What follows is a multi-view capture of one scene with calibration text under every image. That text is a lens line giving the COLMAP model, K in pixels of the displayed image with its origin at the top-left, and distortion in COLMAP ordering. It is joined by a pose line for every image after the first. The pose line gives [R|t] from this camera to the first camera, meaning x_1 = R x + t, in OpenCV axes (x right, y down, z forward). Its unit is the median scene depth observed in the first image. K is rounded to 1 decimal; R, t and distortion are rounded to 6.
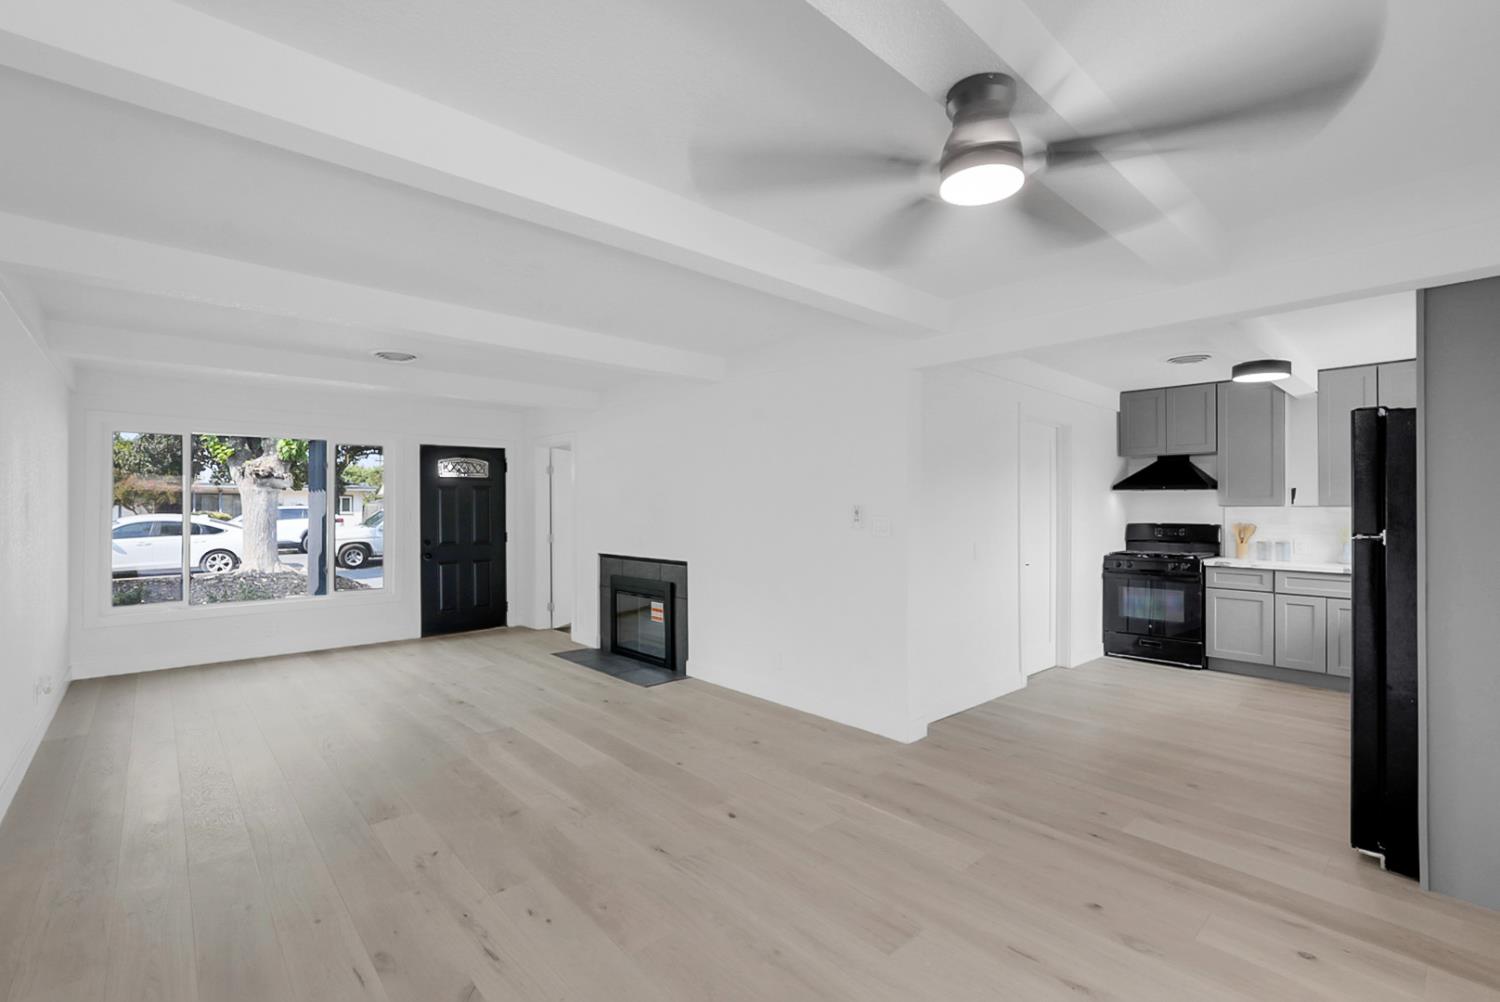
lens RADIAL K [[657.2, 0, 754.2], [0, 657.2, 508.6], [0, 0, 1]] dist [-0.004354, 0.001734]
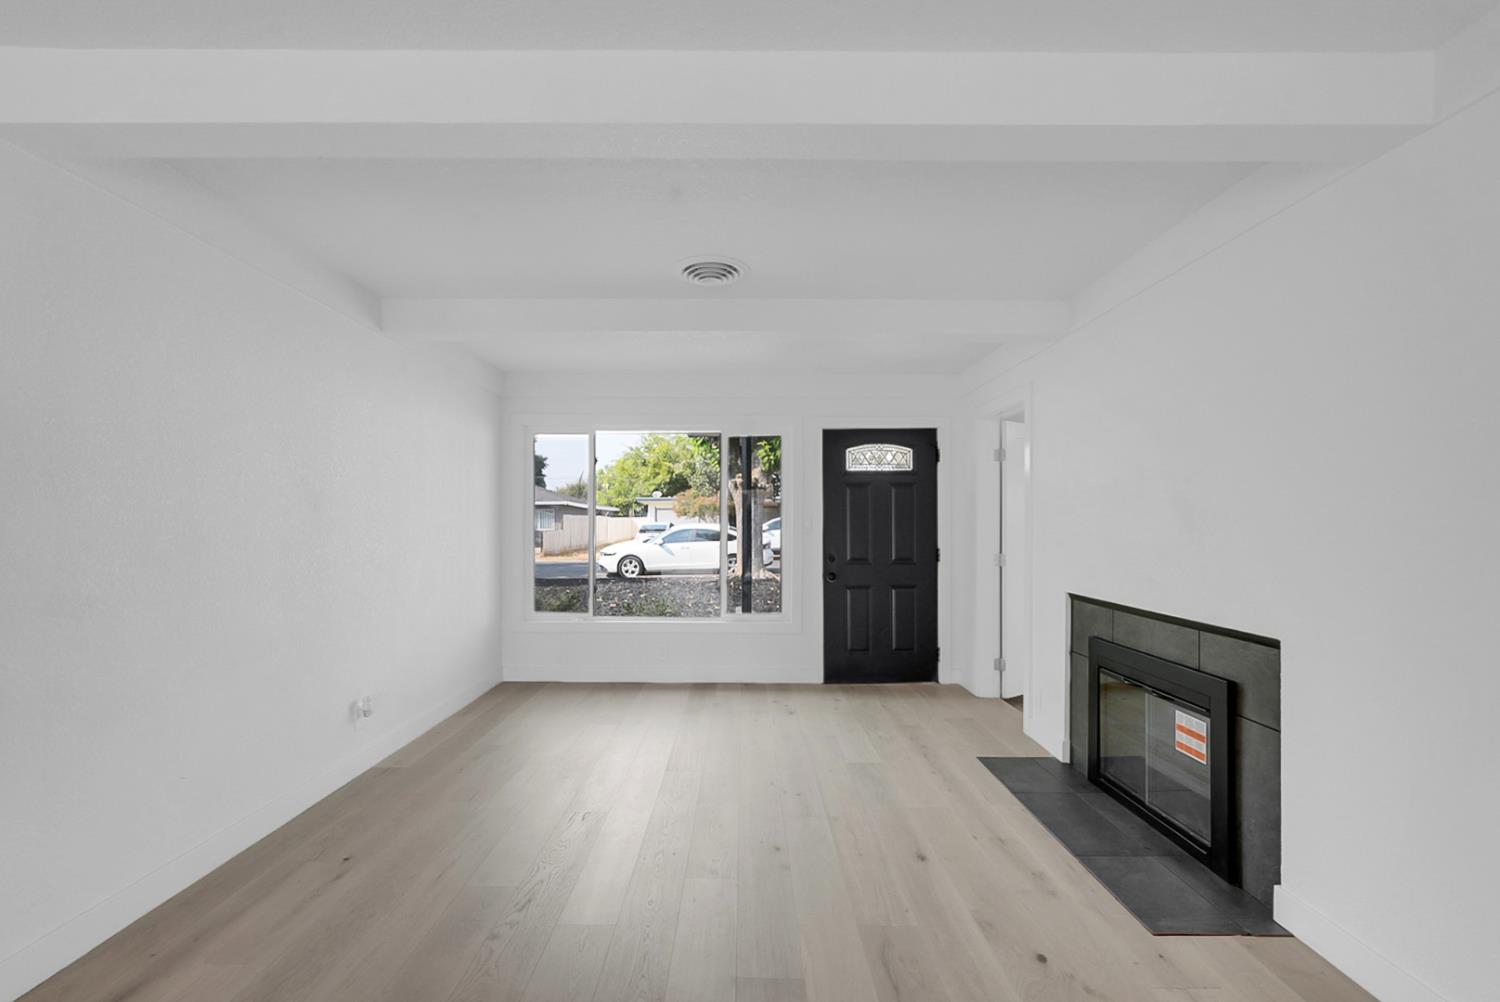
lens RADIAL K [[657.2, 0, 757.4], [0, 657.2, 521.1], [0, 0, 1]] dist [-0.004354, 0.001734]
pose [[0.741670, 0.005922, -0.670738, -0.058520], [-0.007504, 0.999972, 0.000532, 0.009189], [0.670723, 0.004638, 0.741694, 0.406811]]
